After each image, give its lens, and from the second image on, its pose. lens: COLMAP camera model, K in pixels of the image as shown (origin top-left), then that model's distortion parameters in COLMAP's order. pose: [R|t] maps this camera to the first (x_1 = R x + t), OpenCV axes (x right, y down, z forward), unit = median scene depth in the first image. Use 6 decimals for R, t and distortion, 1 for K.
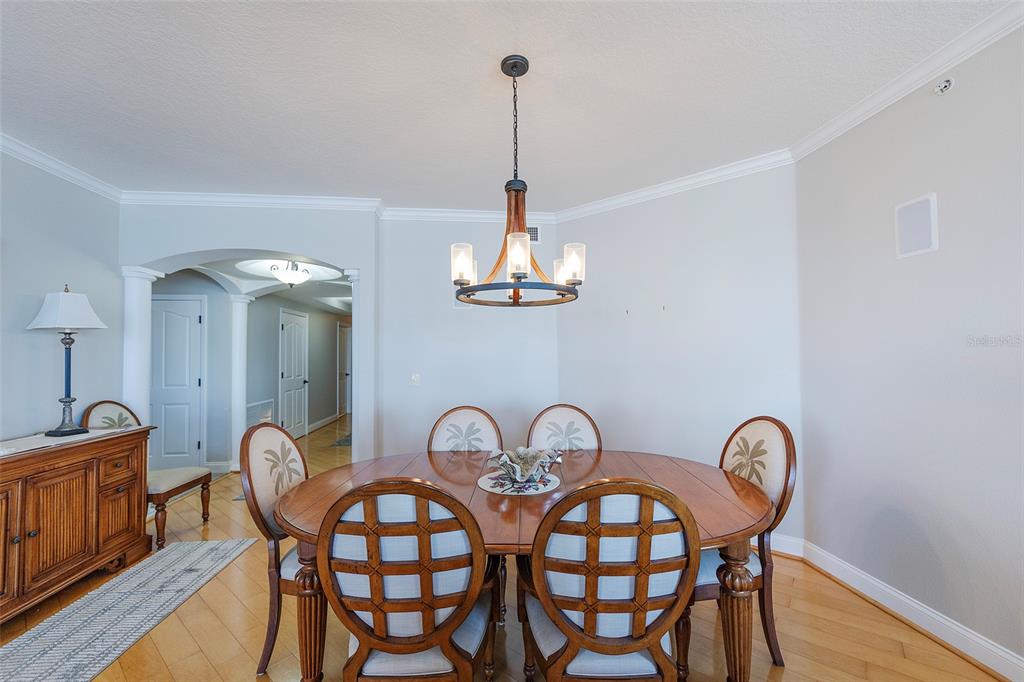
lens RADIAL K [[414.5, 0, 509.5], [0, 414.5, 344.5], [0, 0, 1]] dist [-0.000310, -0.000279]
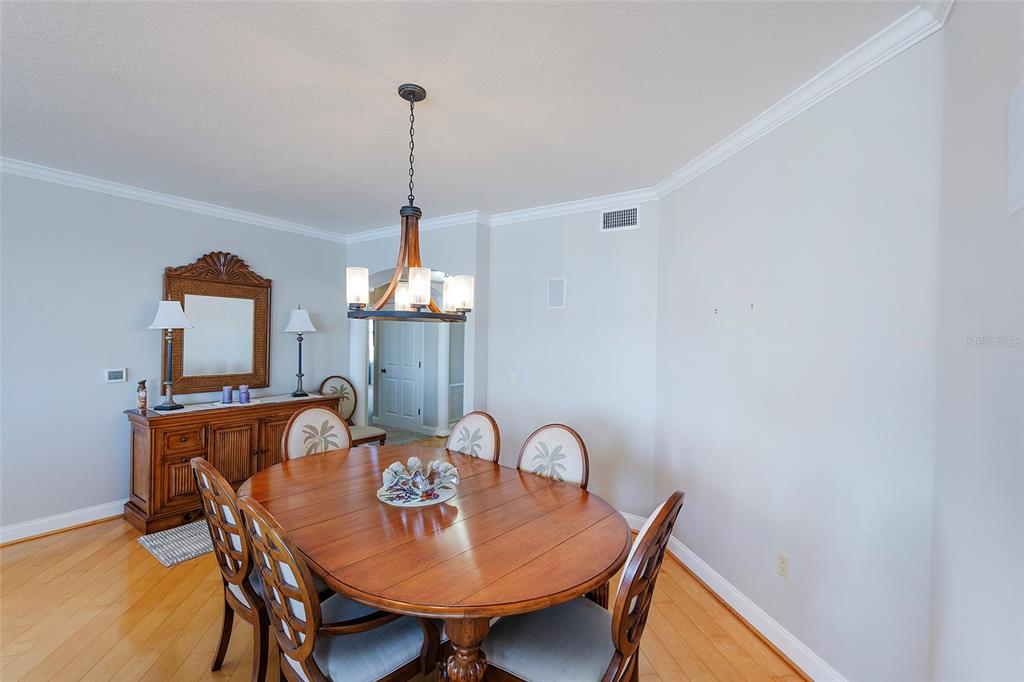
lens RADIAL K [[436.8, 0, 504.1], [0, 436.8, 338.4], [0, 0, 1]] dist [-0.000104, -0.000083]
pose [[0.753002, 0.025303, -0.657532, 0.677399], [-0.004688, 0.999441, 0.033091, -0.072141], [0.658002, -0.021835, 0.752700, 0.236705]]
